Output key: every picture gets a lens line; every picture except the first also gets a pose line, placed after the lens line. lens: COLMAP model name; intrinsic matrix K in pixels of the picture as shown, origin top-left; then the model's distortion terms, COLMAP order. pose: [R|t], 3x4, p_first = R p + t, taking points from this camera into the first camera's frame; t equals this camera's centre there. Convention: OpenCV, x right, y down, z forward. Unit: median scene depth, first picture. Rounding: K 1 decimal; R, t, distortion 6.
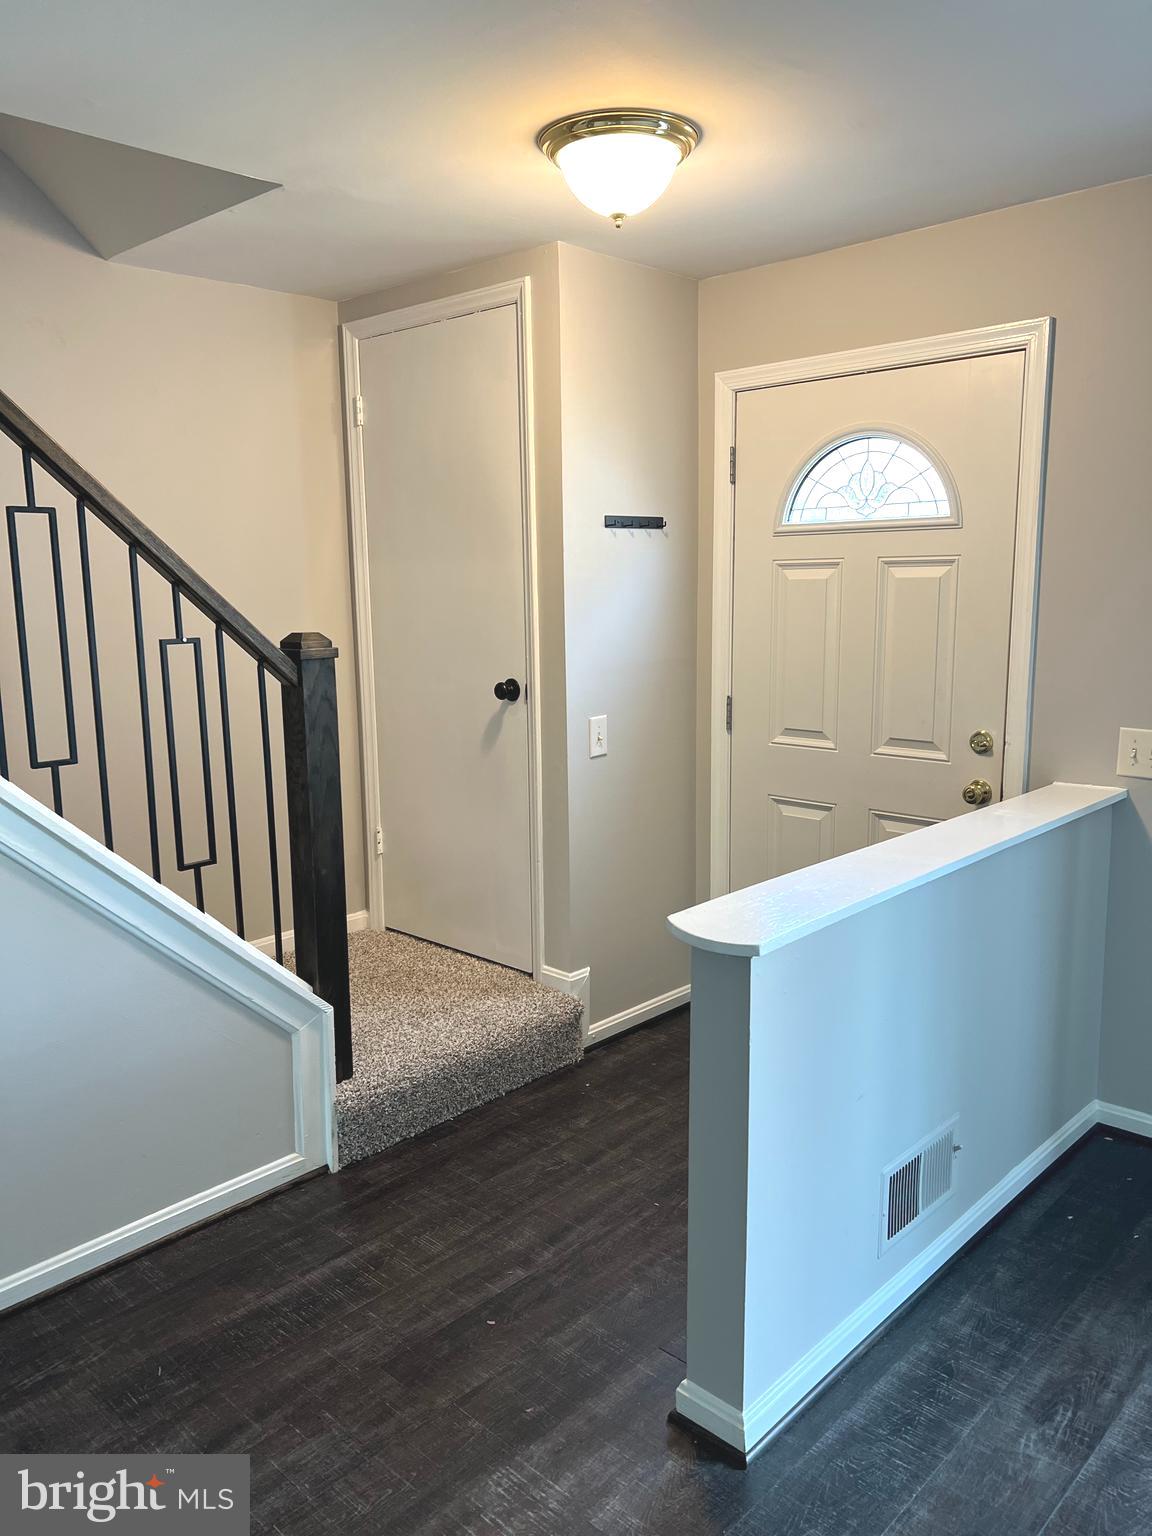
lens RADIAL K [[1162.4, 0, 580.1], [0, 1162.4, 771.0], [0, 0, 1]] dist [0.062480, -0.029703]
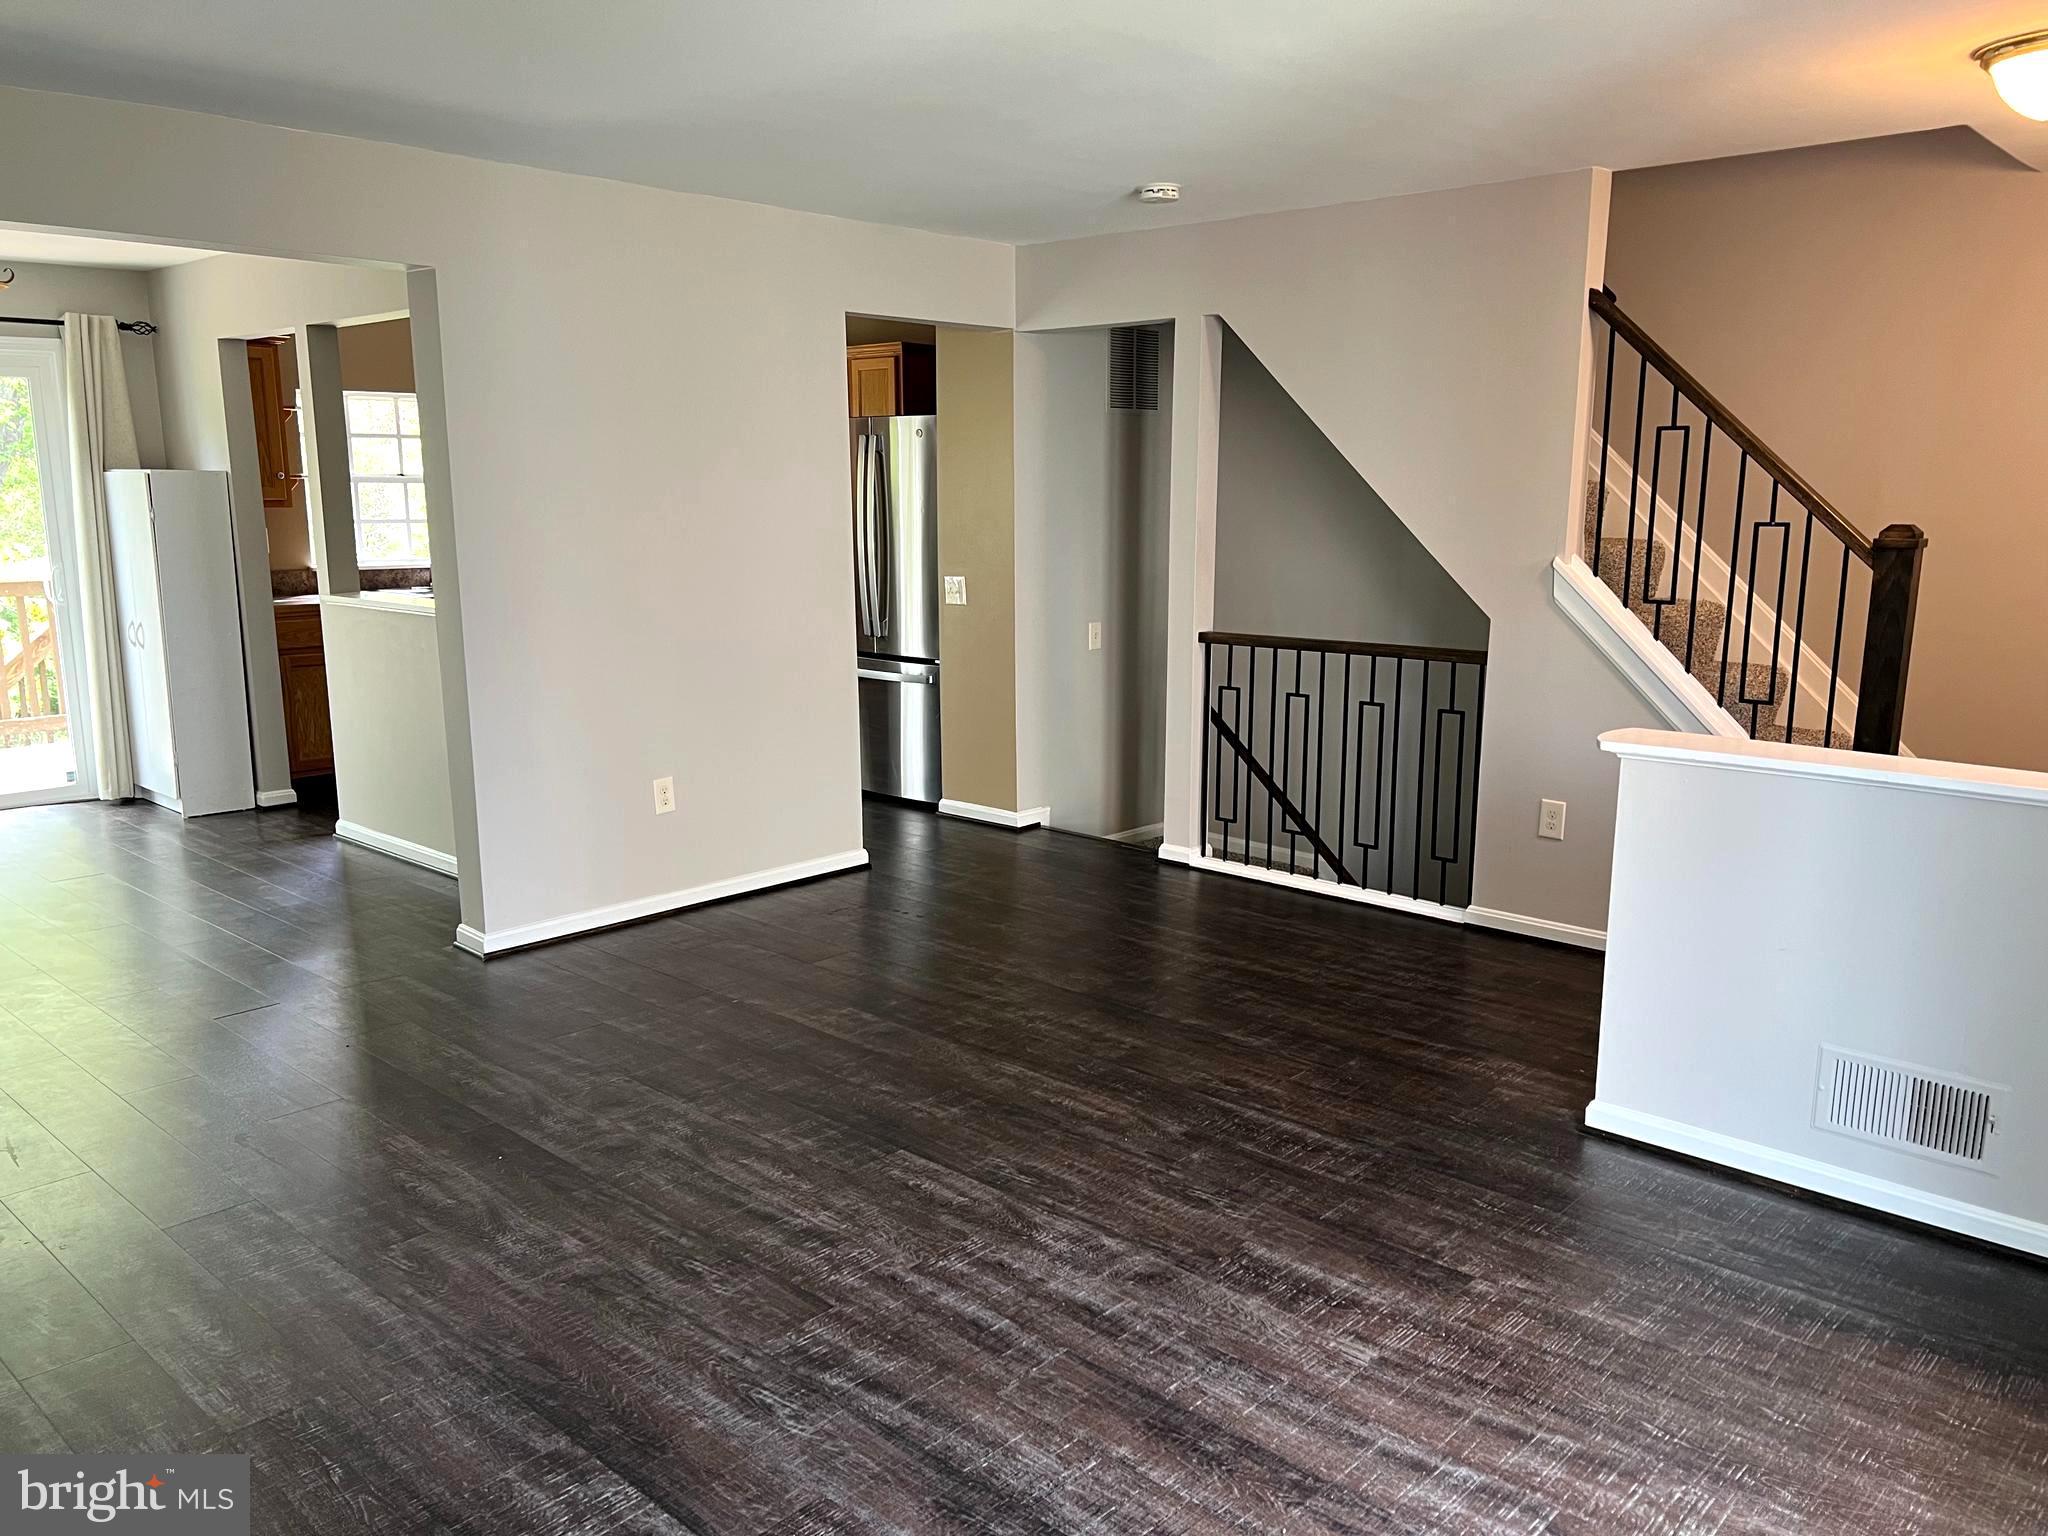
lens RADIAL K [[1549.9, 0, 1027.0], [0, 1549.9, 775.3], [0, 0, 1]] dist [0.062480, -0.029703]
pose [[0.013945, 0.197667, -0.980170, 1.190869], [-0.164064, 0.967432, 0.192764, -0.036103], [0.986351, 0.158123, 0.045921, 0.141559]]
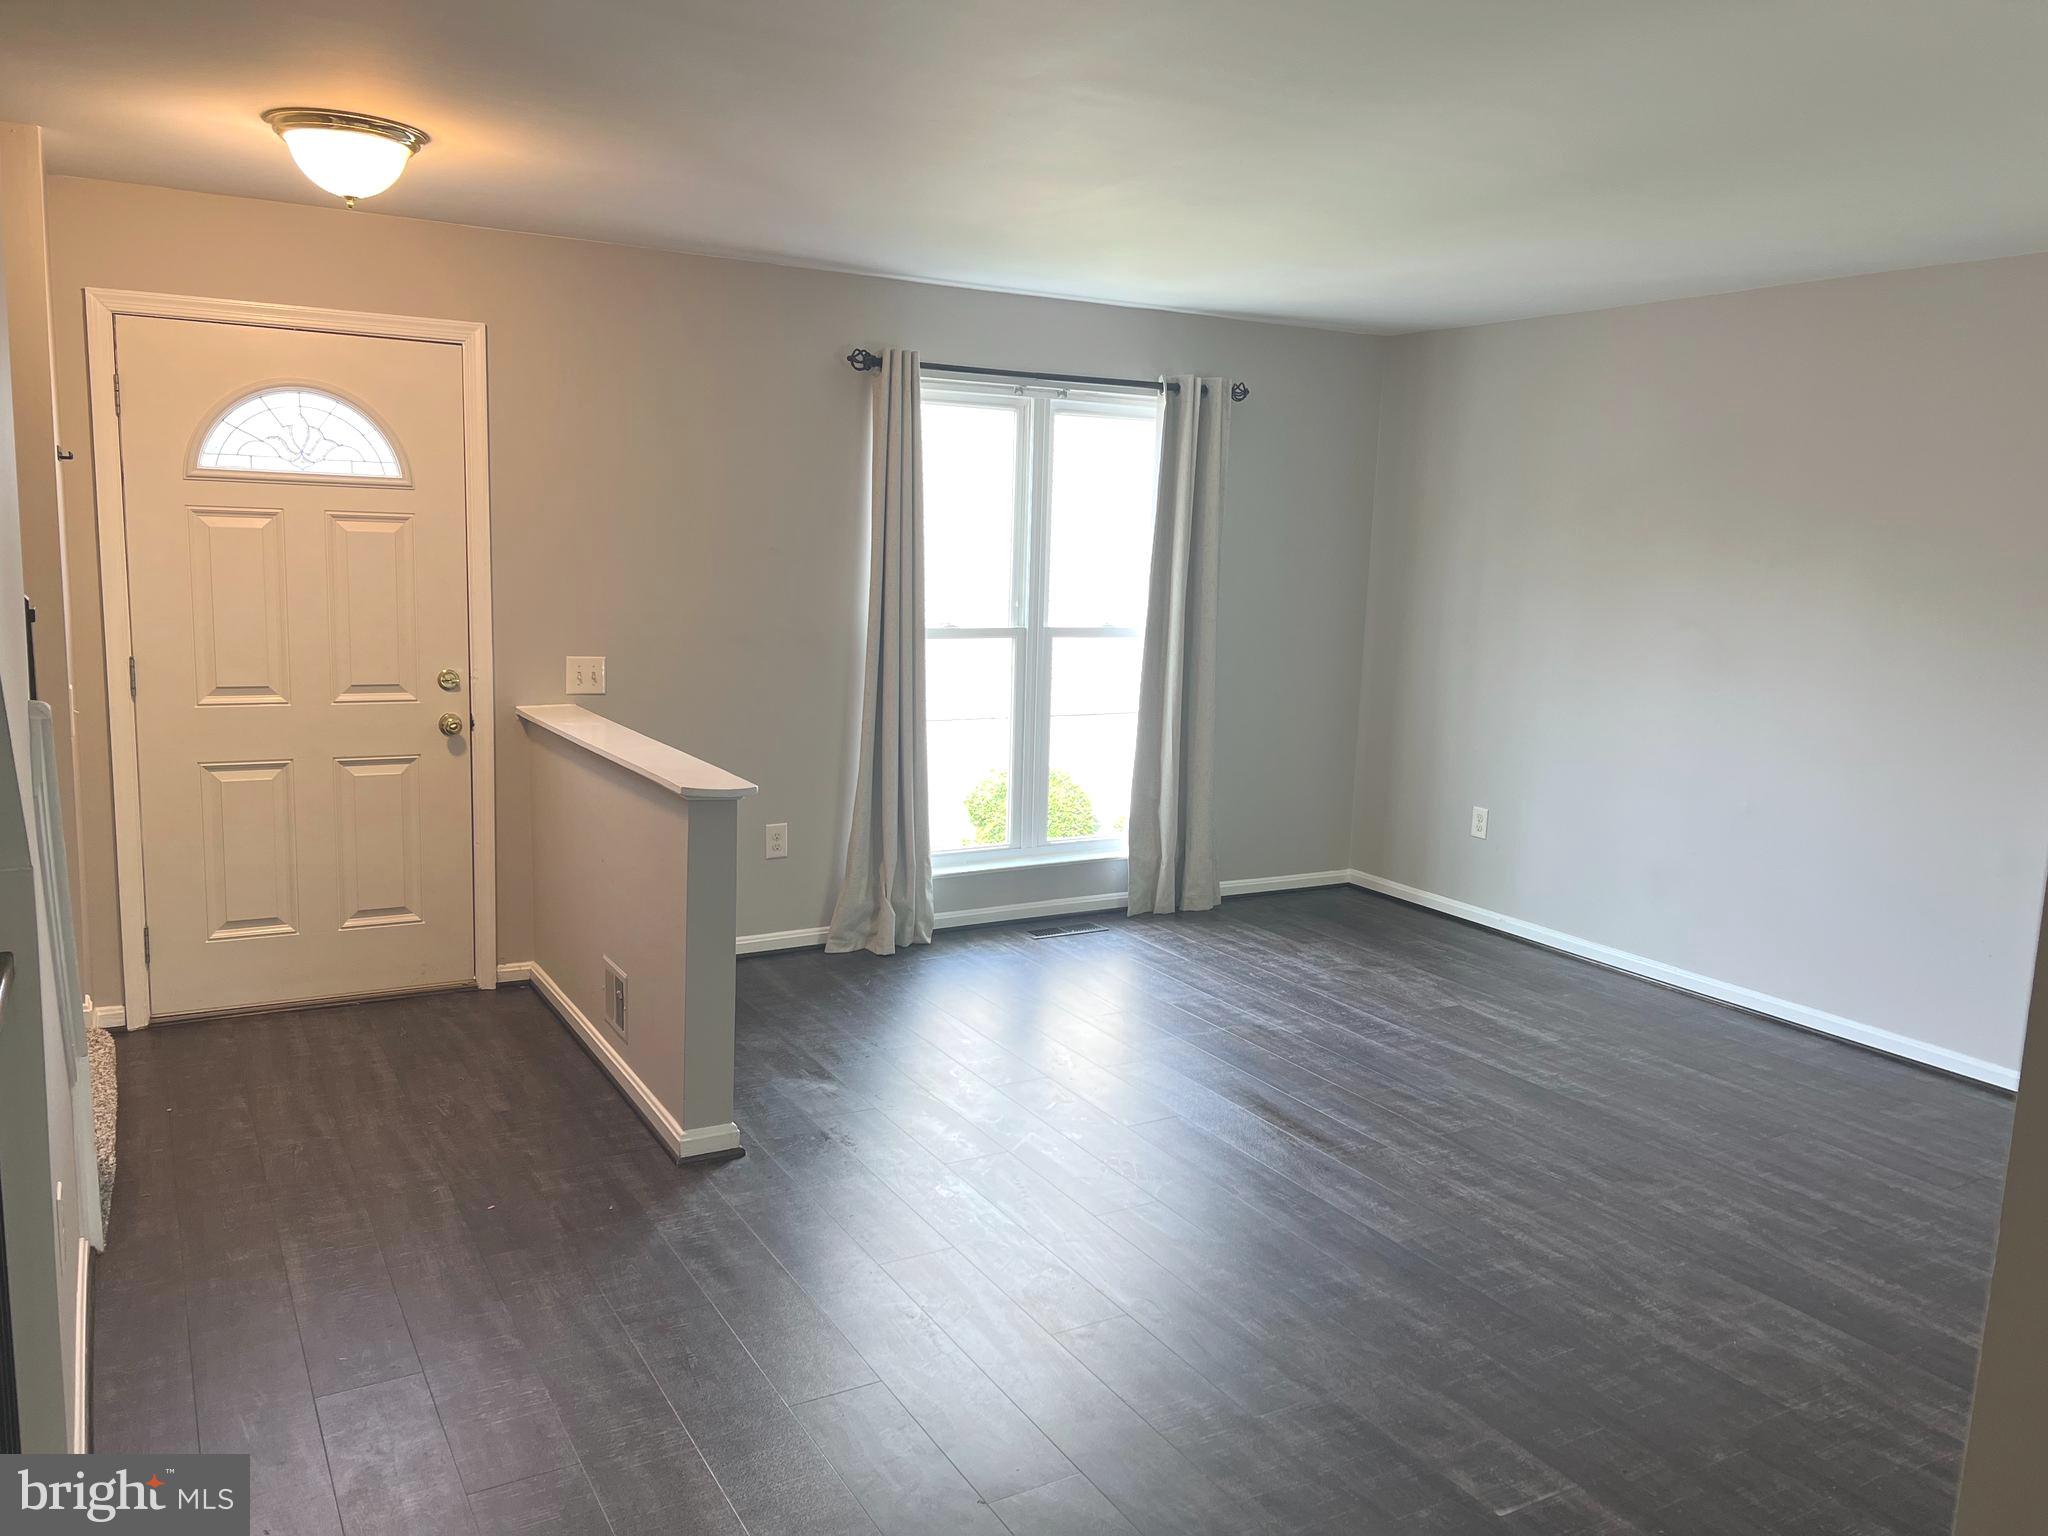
lens RADIAL K [[1549.9, 0, 1021.6], [0, 1549.9, 760.2], [0, 0, 1]] dist [0.062480, -0.029703]
pose [[0.282556, -0.121833, 0.951482, -1.055251], [0.120946, 0.988511, 0.090658, -0.019540], [-0.951596, 0.089462, 0.294045, 0.037748]]
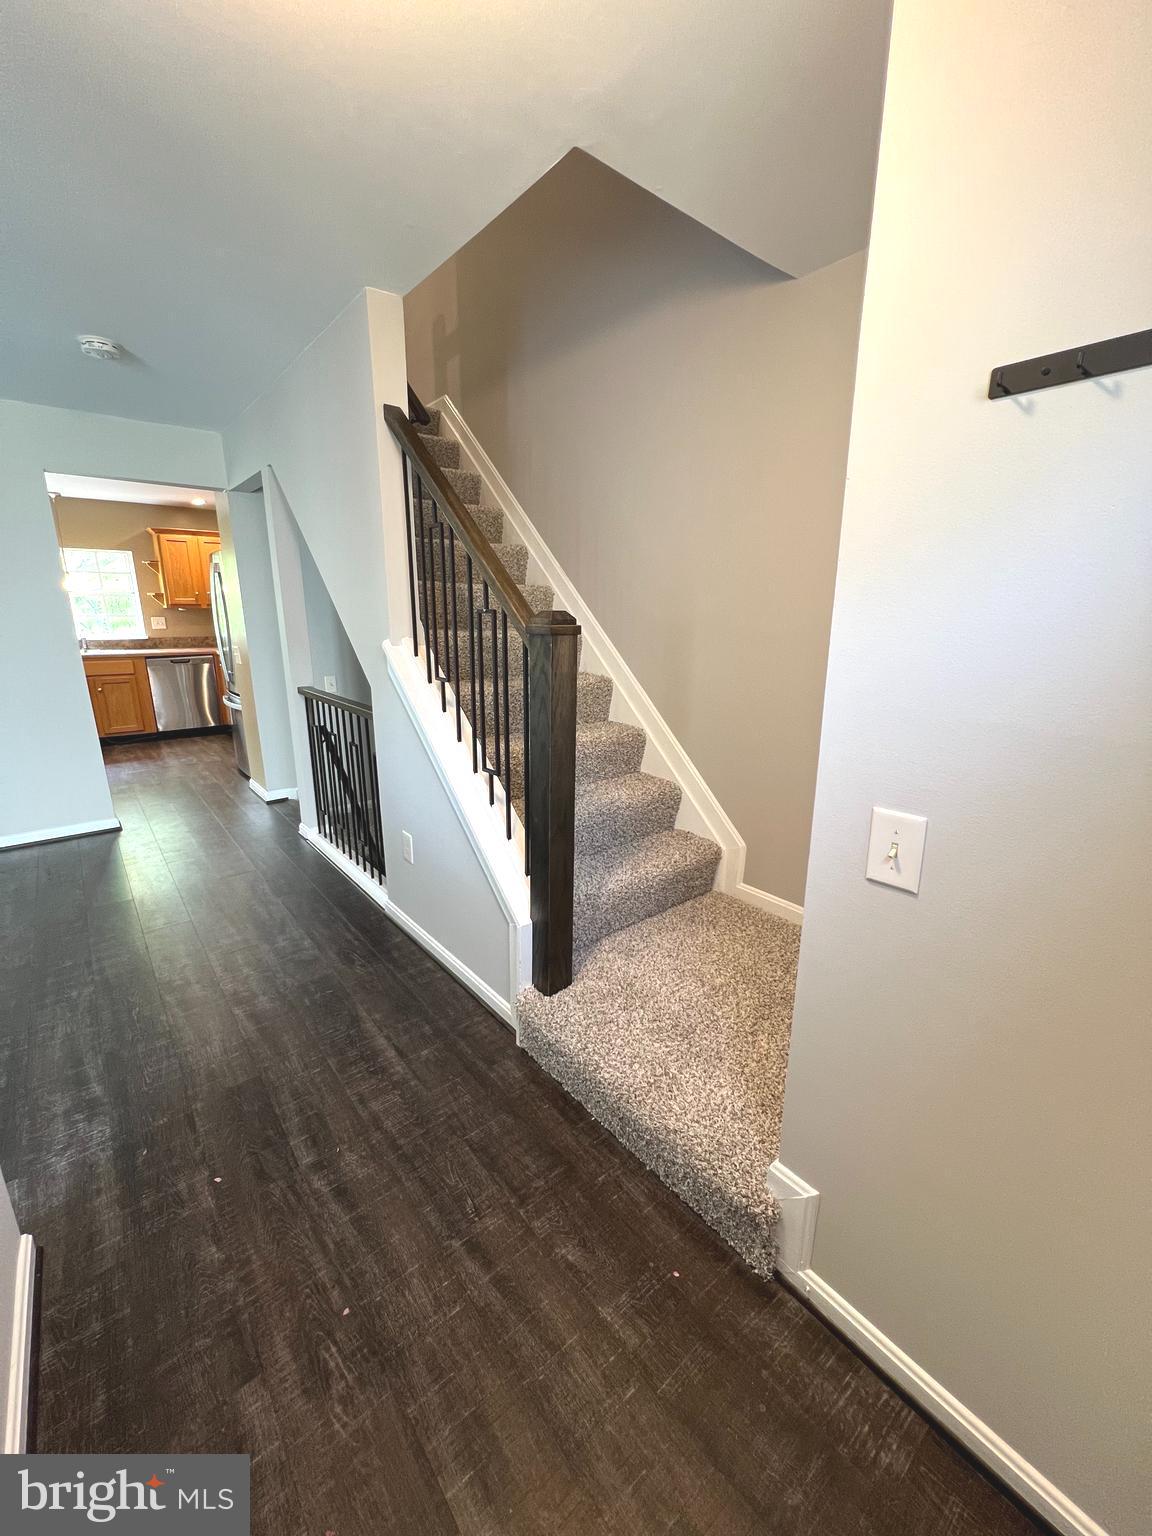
lens RADIAL K [[618.1, 0, 568.5], [0, 618.1, 765.5], [0, 0, 1]] dist [0.000069, 0.000302]
pose [[-0.129477, 0.259701, -0.956970, 0.350144], [-0.175288, 0.943900, 0.279871, -0.141077], [0.975966, 0.203982, -0.076690, 1.064577]]
